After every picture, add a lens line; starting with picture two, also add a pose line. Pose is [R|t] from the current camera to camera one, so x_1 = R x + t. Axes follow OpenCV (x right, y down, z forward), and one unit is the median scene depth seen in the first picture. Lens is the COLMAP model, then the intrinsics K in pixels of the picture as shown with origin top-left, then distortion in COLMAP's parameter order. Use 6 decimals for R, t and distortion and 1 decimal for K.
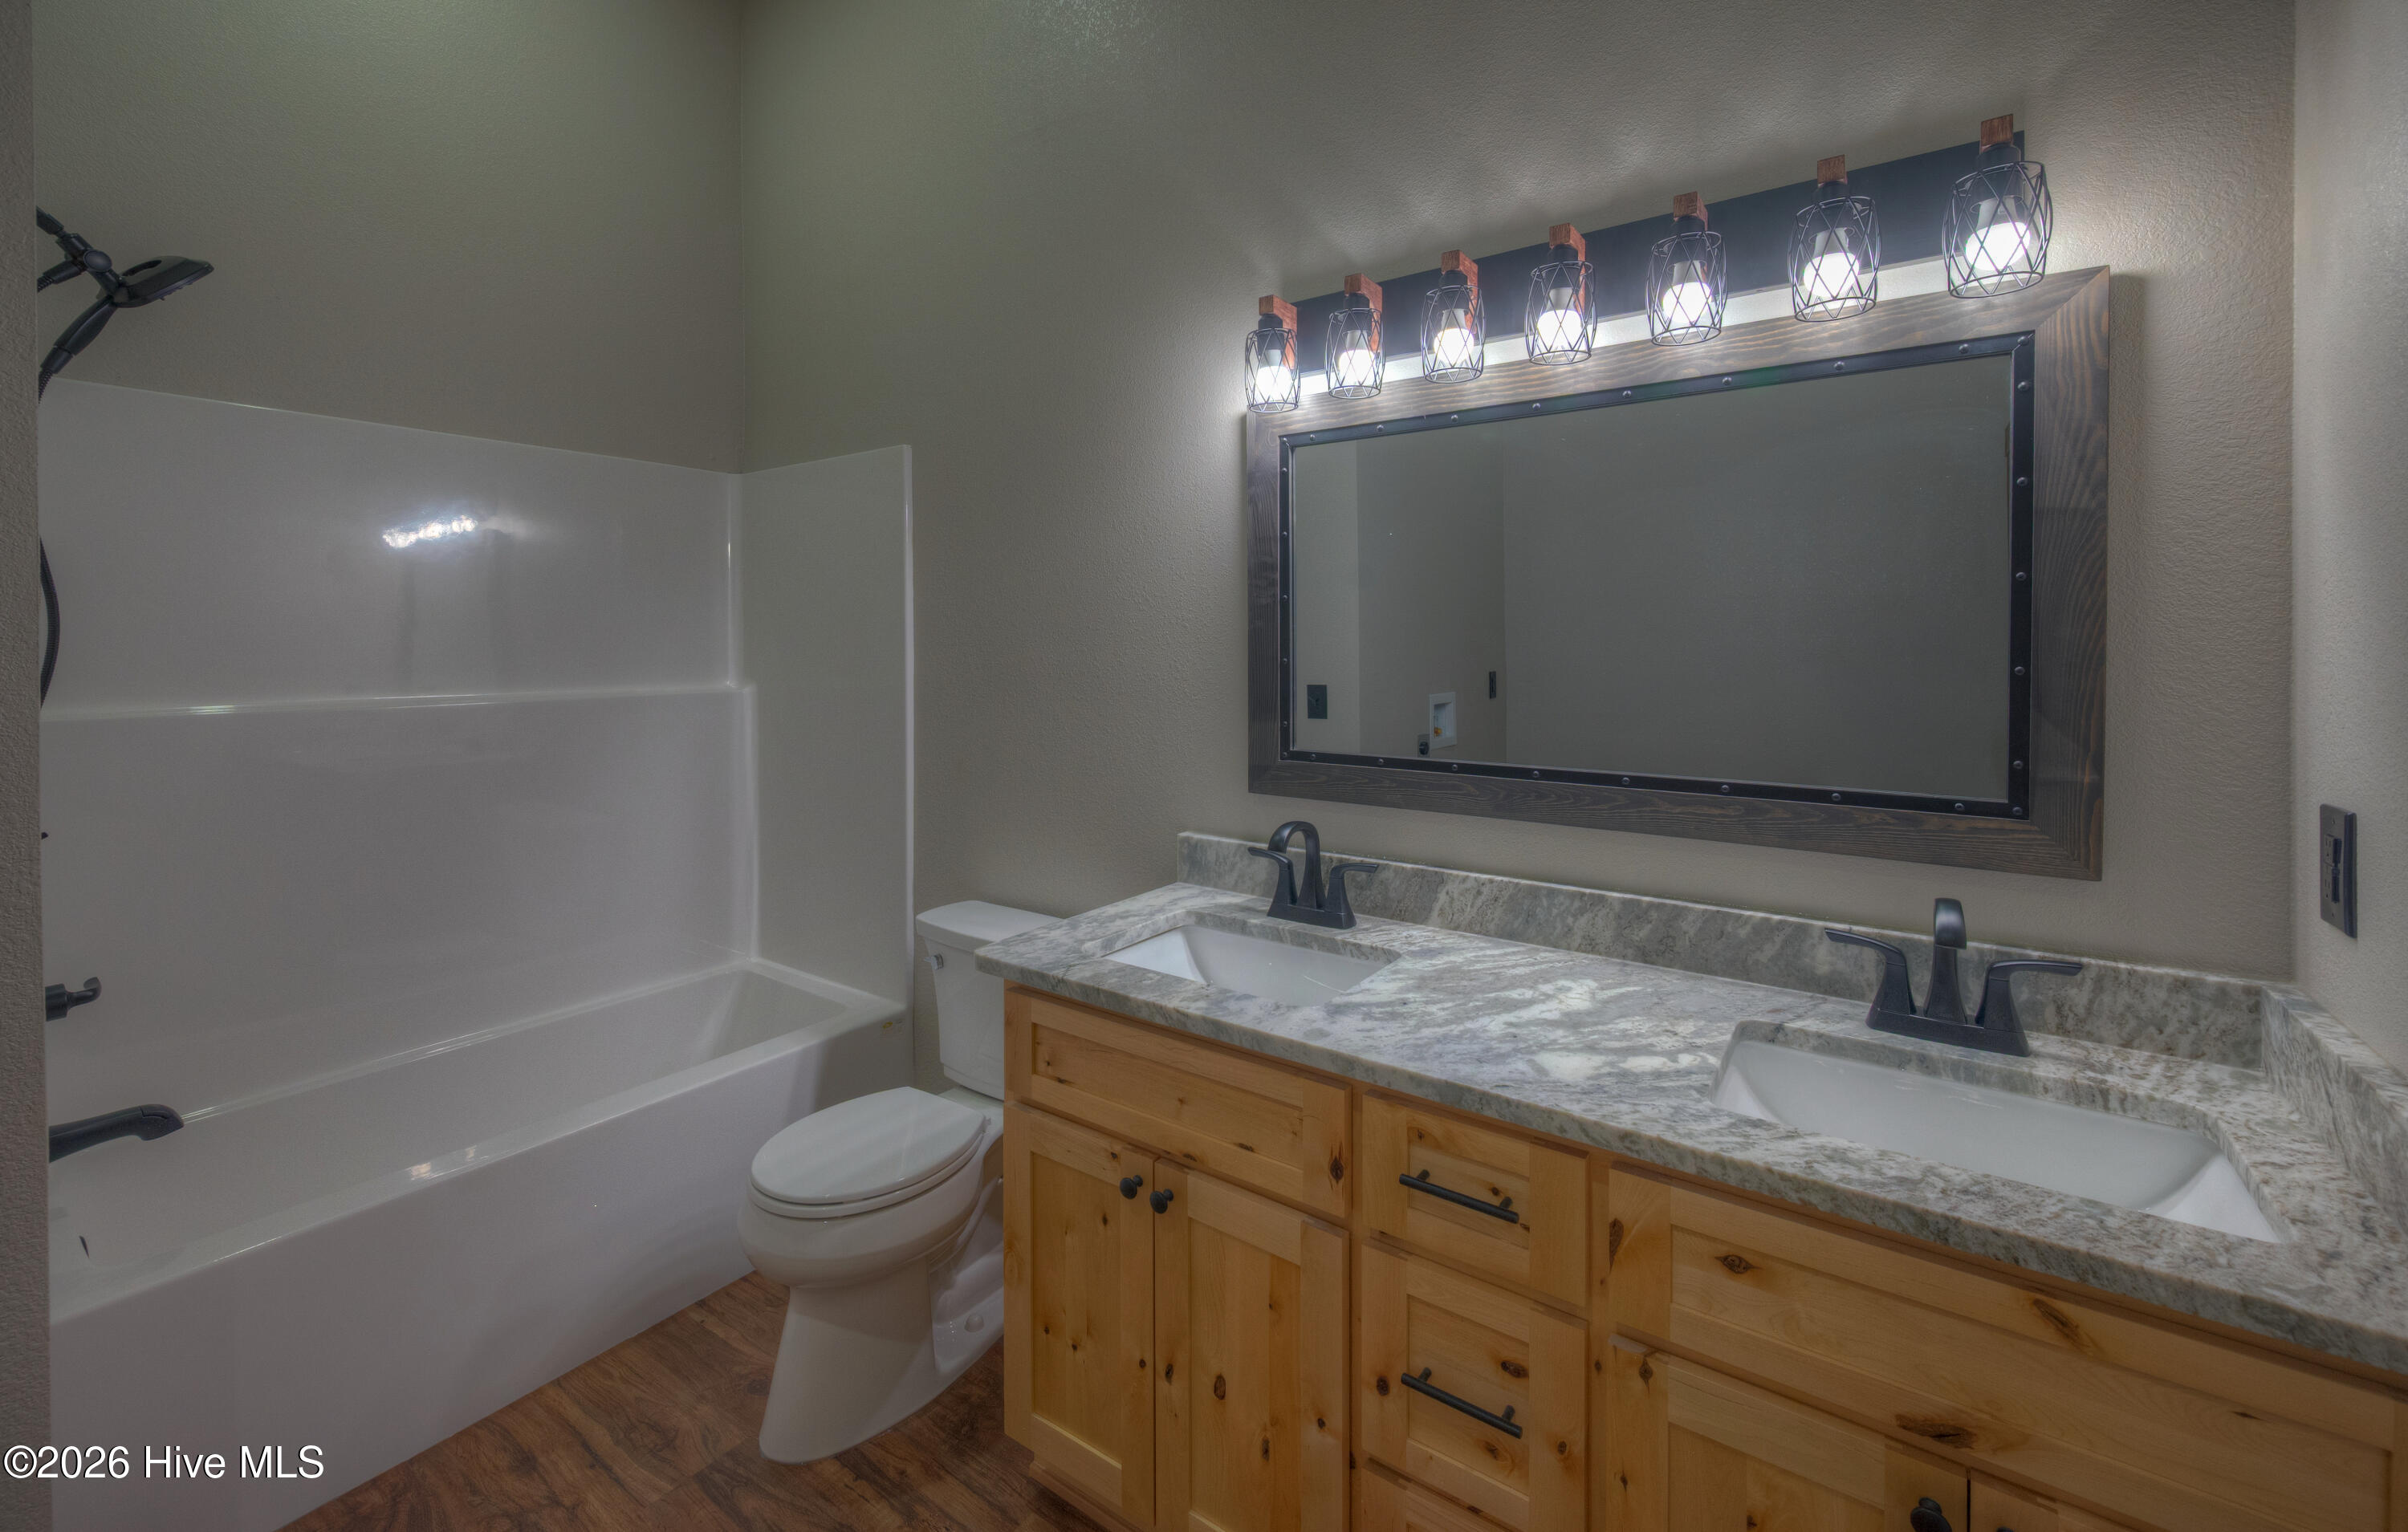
lens RADIAL K [[984.3, 0, 1170.1], [0, 984.3, 654.2], [0, 0, 1]] dist [-0.000409, -0.000063]
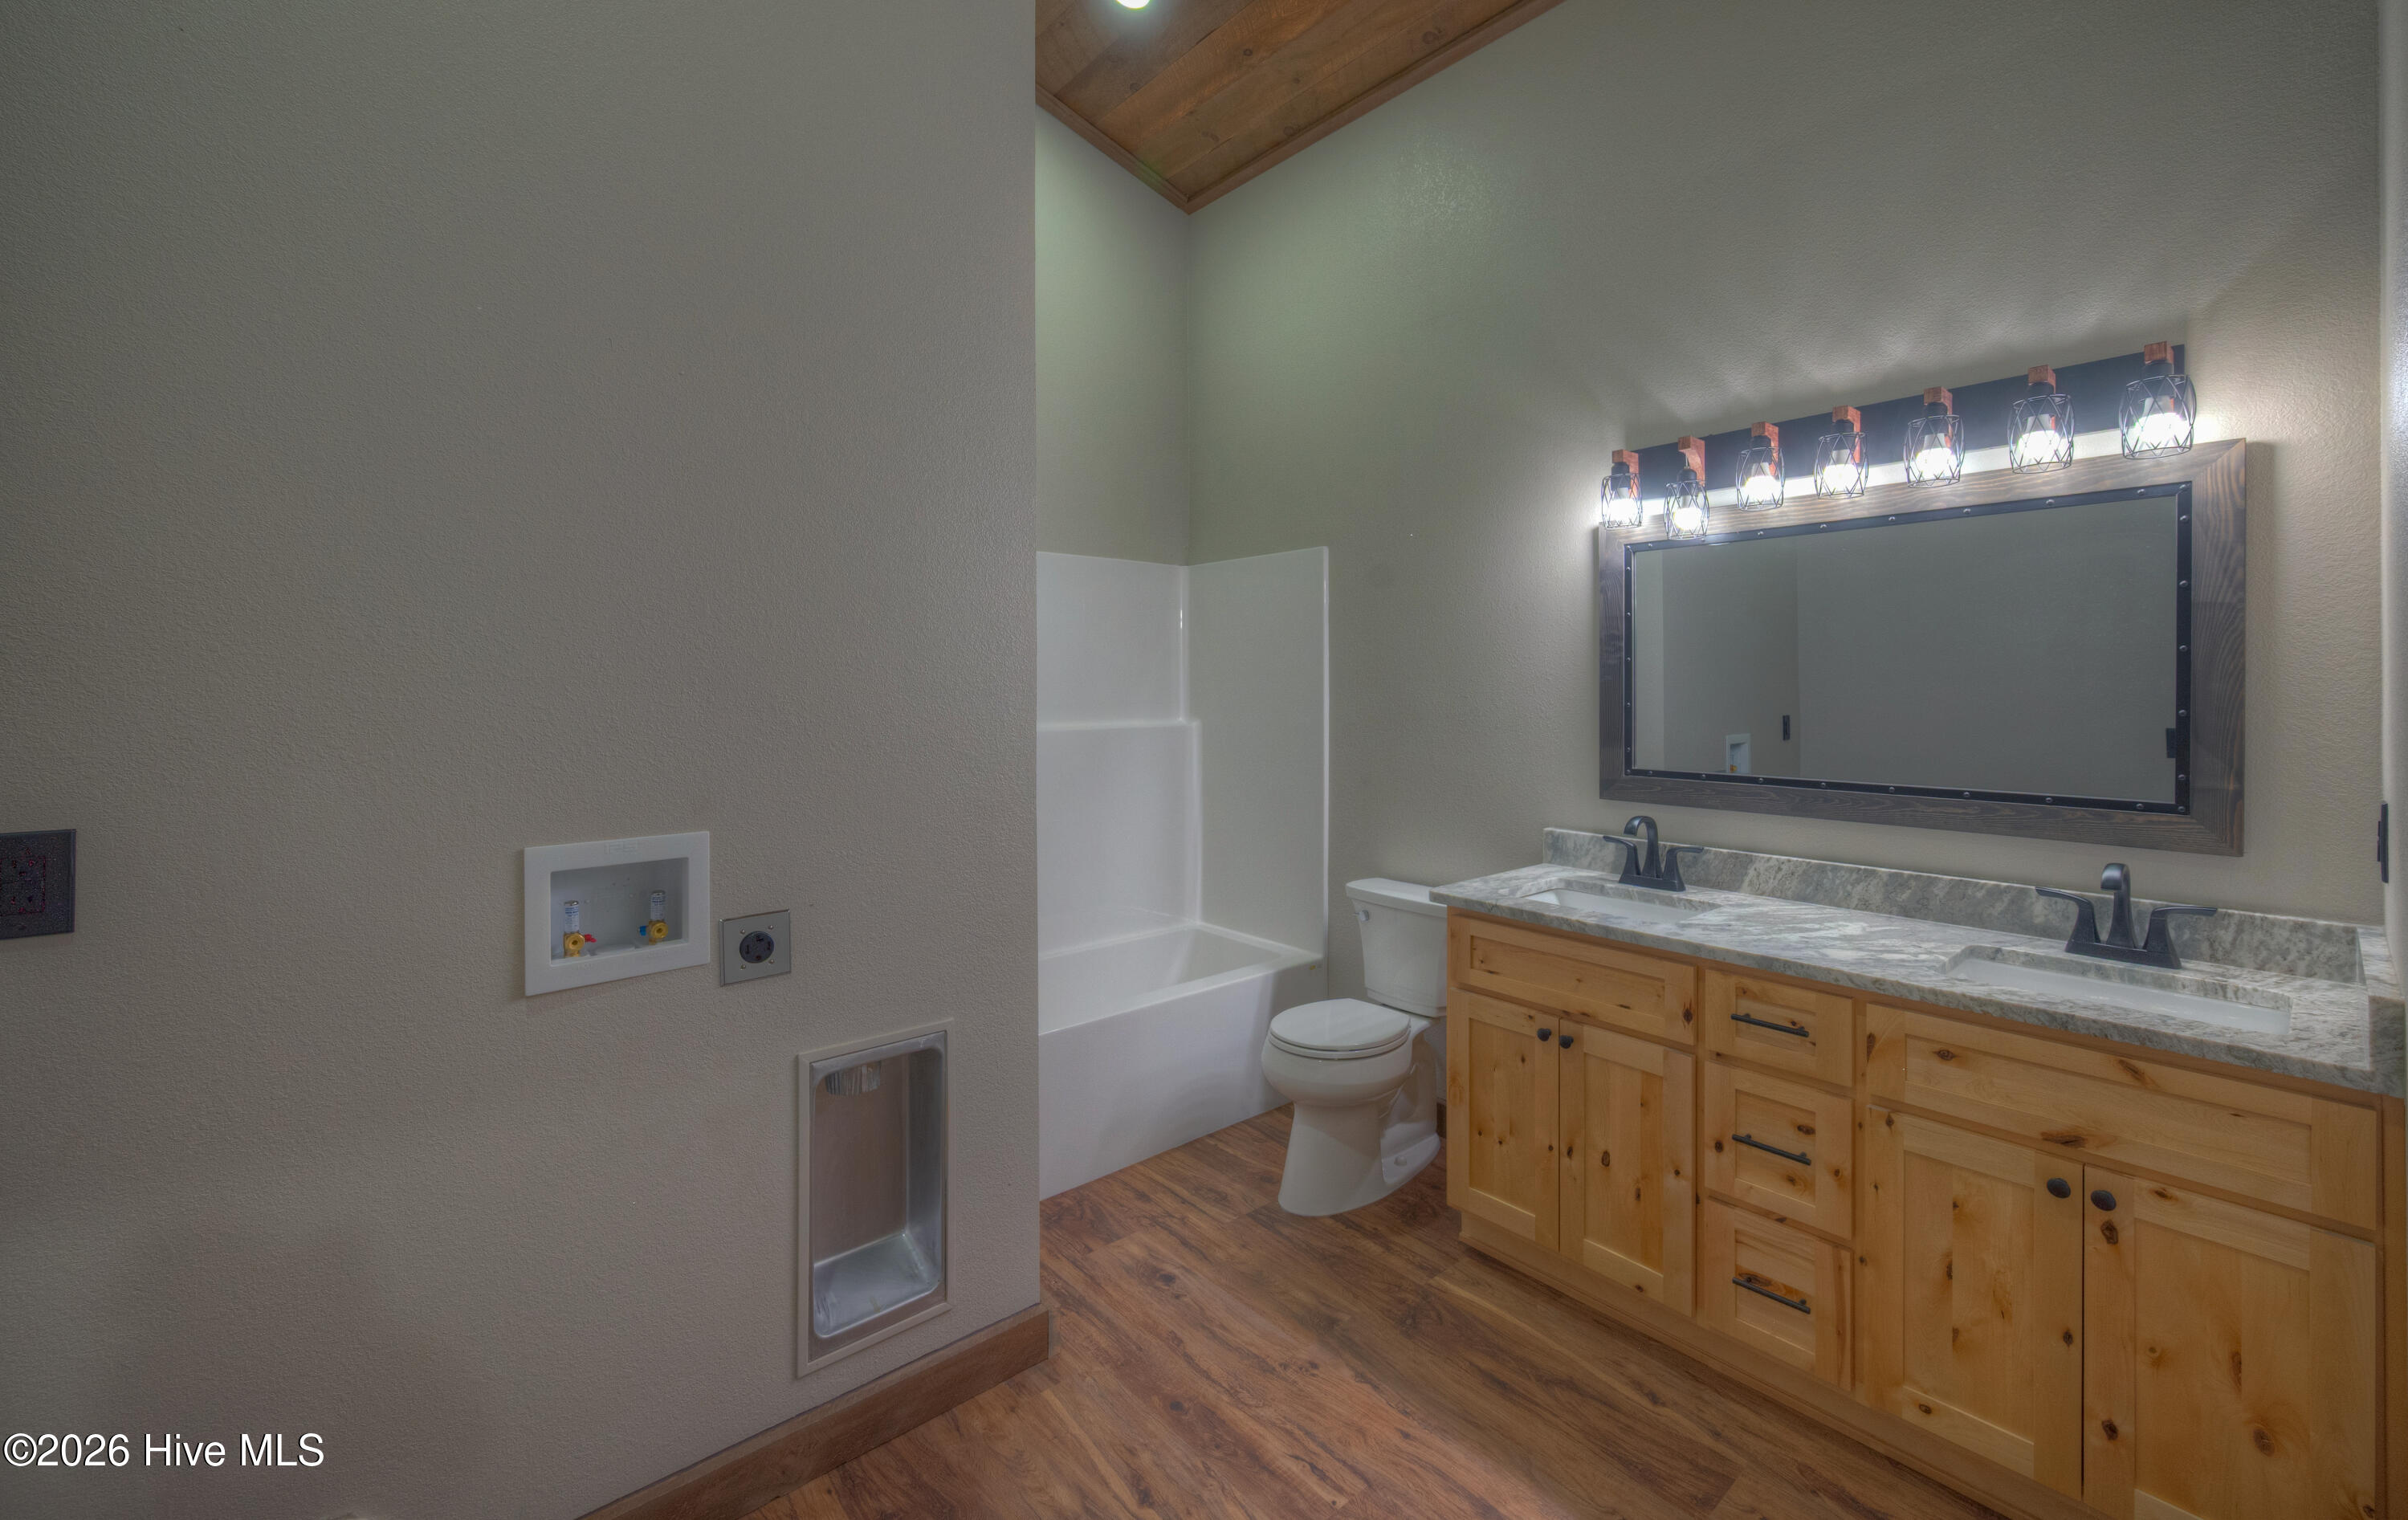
lens RADIAL K [[977.7, 0, 1245.3], [0, 977.7, 691.9], [0, 0, 1]] dist [0.000447, -0.000382]
pose [[0.982648, 0.001495, -0.185474, -0.220780], [-0.002564, 0.999981, -0.005529, -0.002912], [0.185462, 0.005908, 0.982634, -0.642547]]
